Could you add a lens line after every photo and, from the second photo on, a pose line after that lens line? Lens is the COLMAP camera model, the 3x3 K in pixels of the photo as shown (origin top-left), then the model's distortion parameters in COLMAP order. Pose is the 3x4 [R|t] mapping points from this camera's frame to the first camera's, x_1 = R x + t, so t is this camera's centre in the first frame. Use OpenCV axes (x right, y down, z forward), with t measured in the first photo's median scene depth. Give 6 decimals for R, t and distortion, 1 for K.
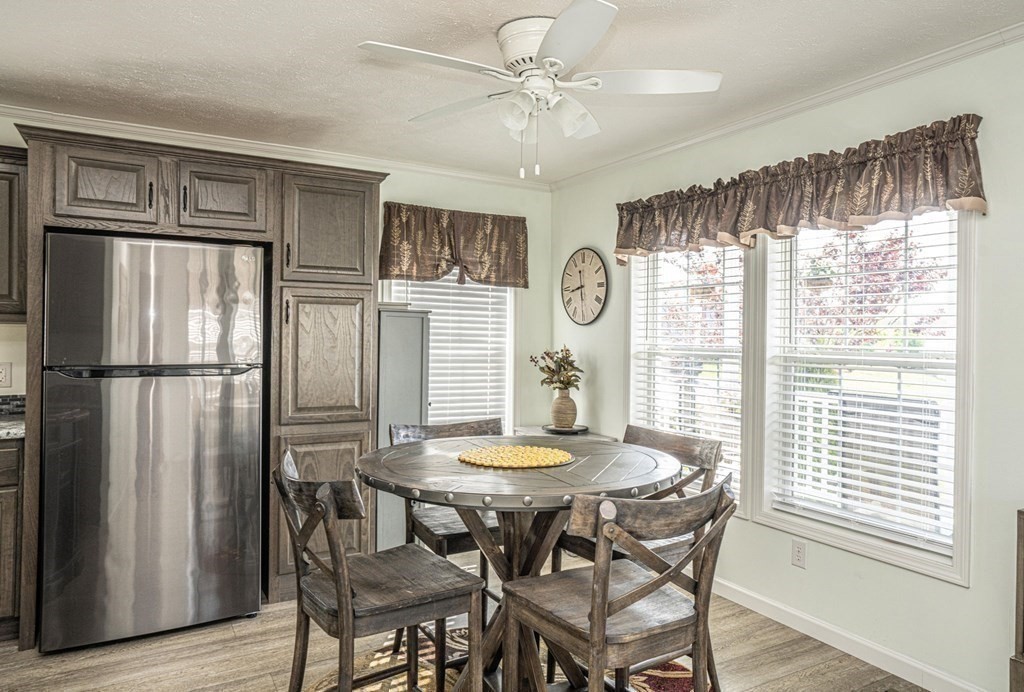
lens RADIAL K [[682.8, 0, 540.1], [0, 682.8, 335.4], [0, 0, 1]] dist [-0.002504, 0.001304]
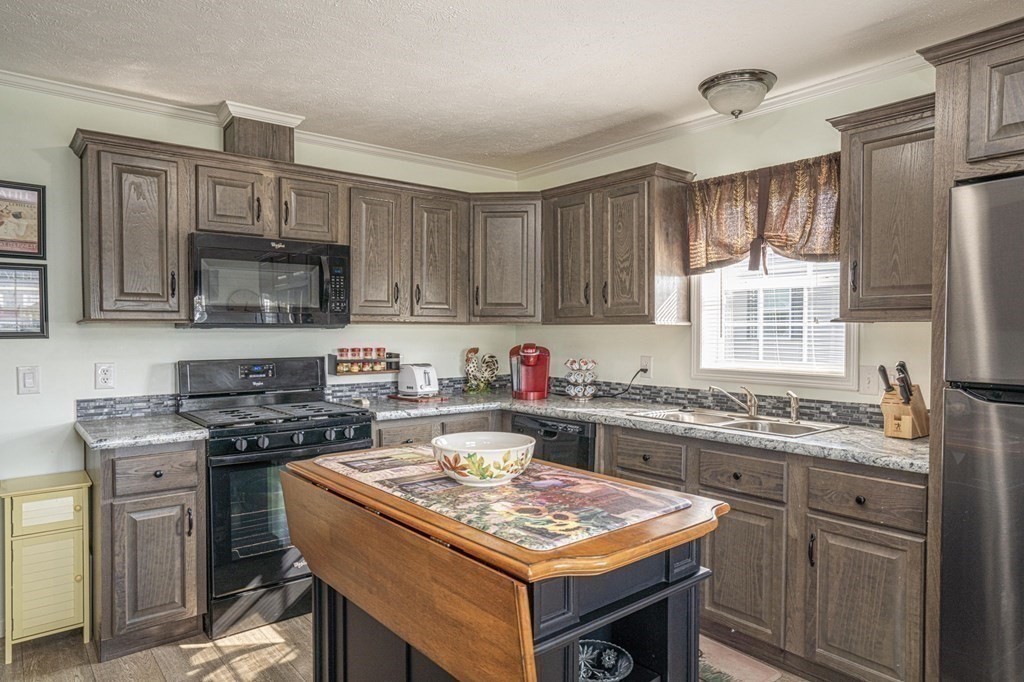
lens RADIAL K [[637.1, 0, 512.3], [0, 637.1, 343.9], [0, 0, 1]] dist [-0.033111, 0.046157]
pose [[0.147752, 0.014783, -0.988914, -0.100268], [0.000573, 0.999887, 0.015032, -0.001952], [0.989024, -0.002788, 0.147726, 0.313010]]
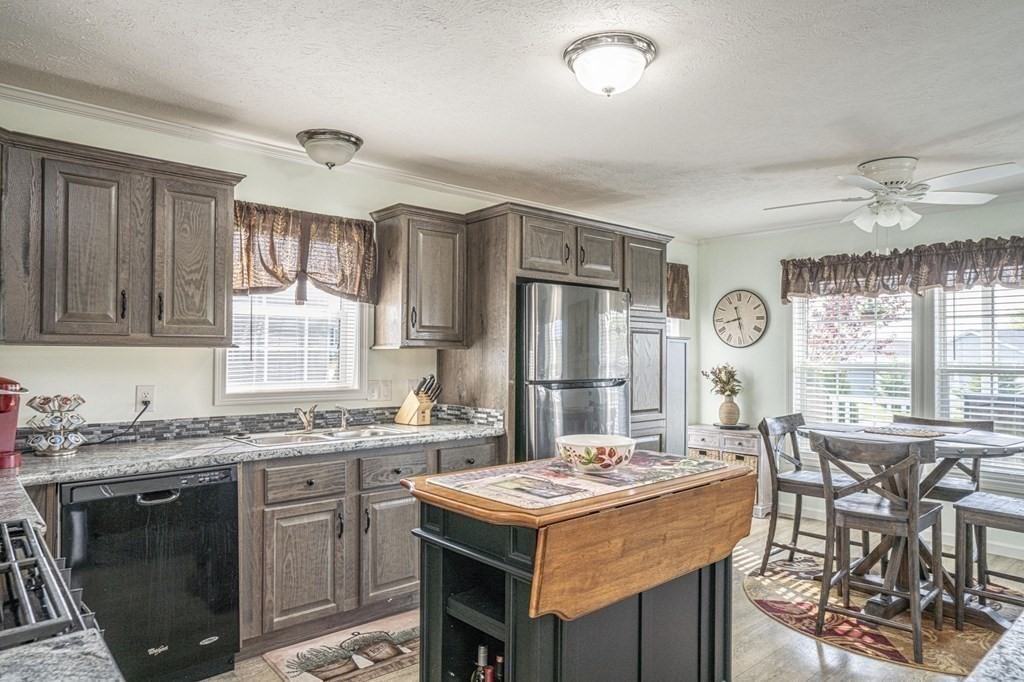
lens RADIAL K [[637.1, 0, 512.3], [0, 637.1, 343.9], [0, 0, 1]] dist [-0.033111, 0.046157]
pose [[0.983564, -0.000366, 0.180562, -0.664208], [0.002803, 0.999908, -0.013242, -0.008150], [-0.180540, 0.013530, 0.983475, -0.156381]]
